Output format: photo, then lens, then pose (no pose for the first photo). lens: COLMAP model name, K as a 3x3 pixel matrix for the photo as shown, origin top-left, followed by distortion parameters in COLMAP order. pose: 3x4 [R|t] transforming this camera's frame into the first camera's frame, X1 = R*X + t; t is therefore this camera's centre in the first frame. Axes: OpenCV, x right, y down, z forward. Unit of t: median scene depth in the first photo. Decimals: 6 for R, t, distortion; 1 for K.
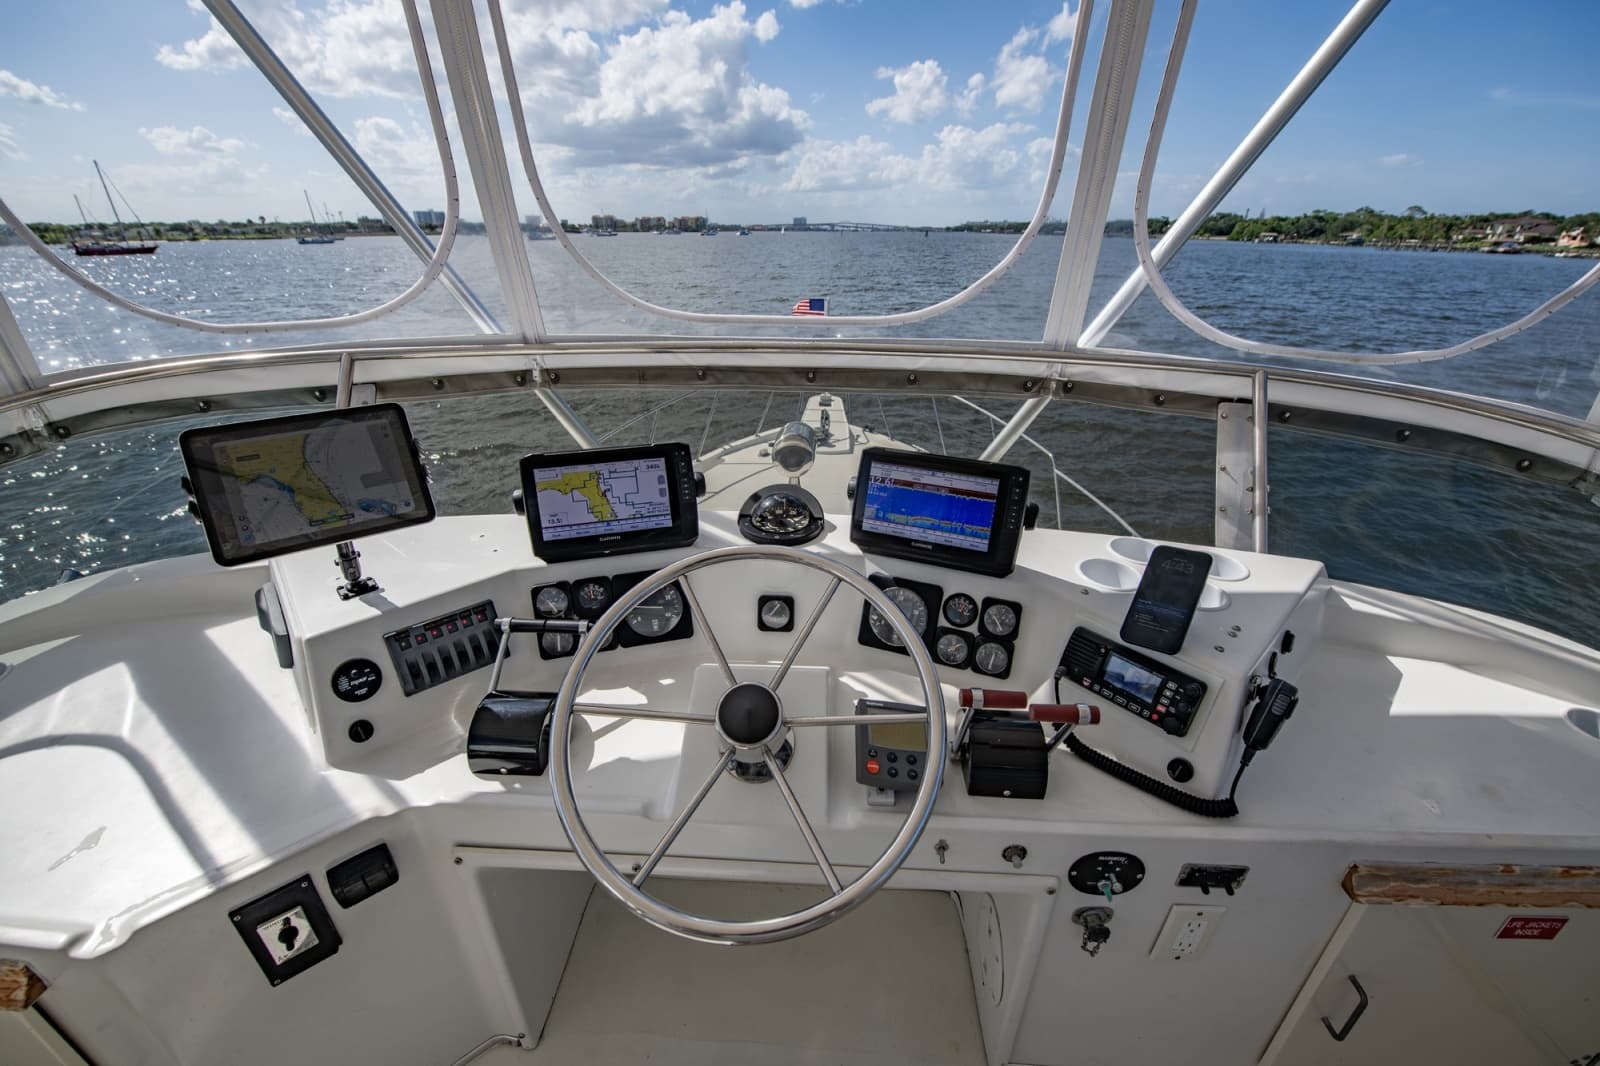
lens RADIAL K [[638.6, 0, 800.0], [0, 638.6, 533.0], [0, 0, 1]] dist [-0.022936, -0.000302]
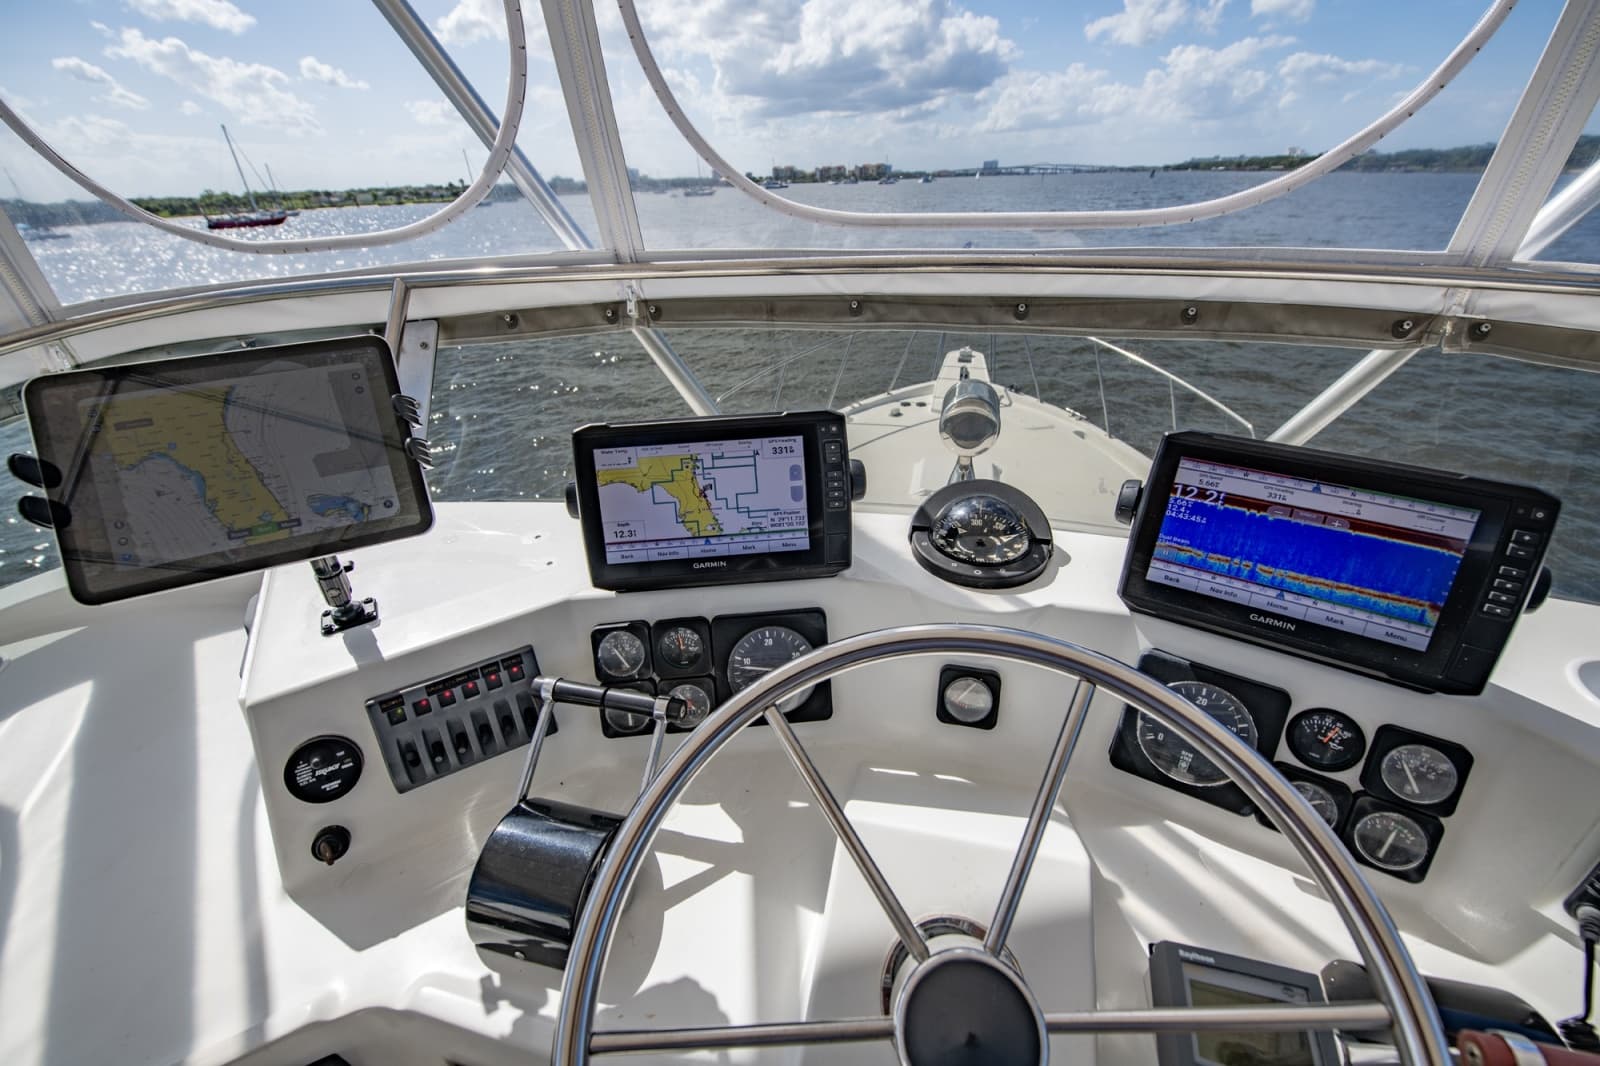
lens RADIAL K [[638.6, 0, 800.0], [0, 638.6, 533.0], [0, 0, 1]] dist [-0.022936, -0.000302]
pose [[0.981298, 0.061689, -0.182343, -0.101694], [-0.049506, 0.996274, 0.070627, -0.070399], [0.186021, -0.060279, 0.980695, 0.412805]]
